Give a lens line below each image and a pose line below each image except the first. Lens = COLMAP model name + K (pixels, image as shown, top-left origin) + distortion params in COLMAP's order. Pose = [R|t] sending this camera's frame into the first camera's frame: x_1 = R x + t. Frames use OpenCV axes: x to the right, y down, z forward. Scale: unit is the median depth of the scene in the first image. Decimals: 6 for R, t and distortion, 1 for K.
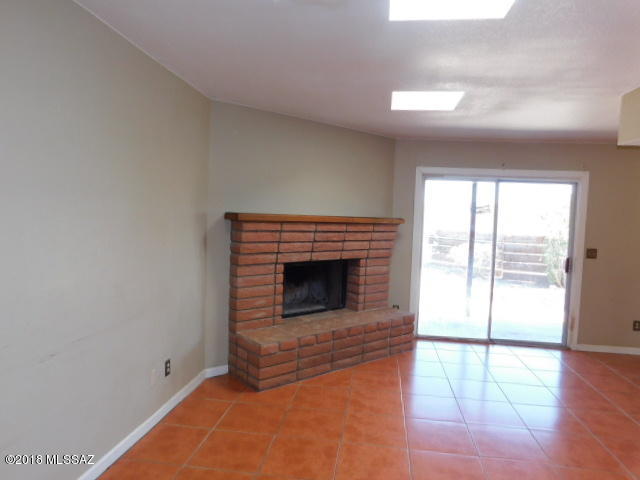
lens RADIAL K [[424.9, 0, 324.9], [0, 424.9, 241.7], [0, 0, 1]] dist [-0.044187, 0.017433]
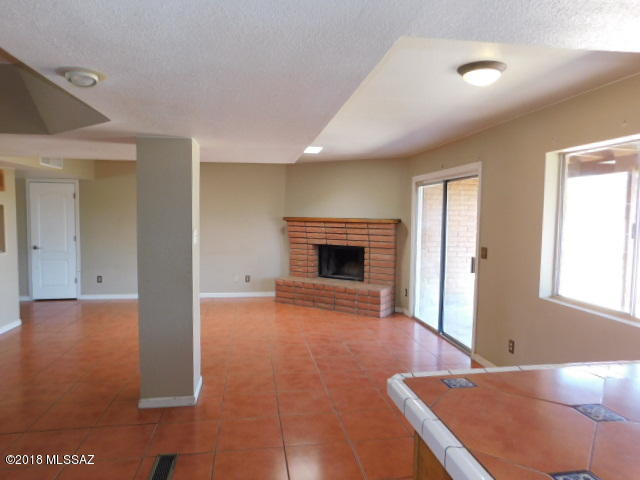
lens RADIAL K [[424.9, 0, 323.6], [0, 424.9, 240.6], [0, 0, 1]] dist [-0.044187, 0.017433]
pose [[0.307936, 0.024493, -0.951092, 1.546816], [-0.063372, 0.997977, 0.005182, 0.020969], [0.949294, 0.058677, 0.308865, 0.455230]]
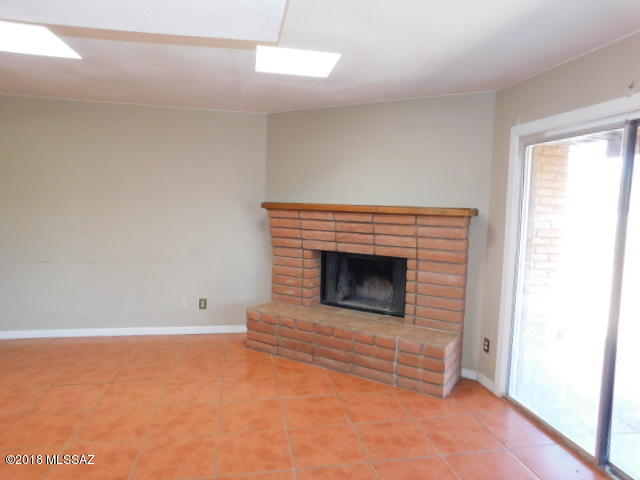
lens RADIAL K [[424.9, 0, 319.8], [0, 424.9, 240.2], [0, 0, 1]] dist [-0.044187, 0.017433]
pose [[0.324270, 0.054965, -0.944366, 0.853779], [-0.076610, 0.996557, 0.031697, -0.007748], [0.942857, 0.062069, 0.327364, 0.632369]]
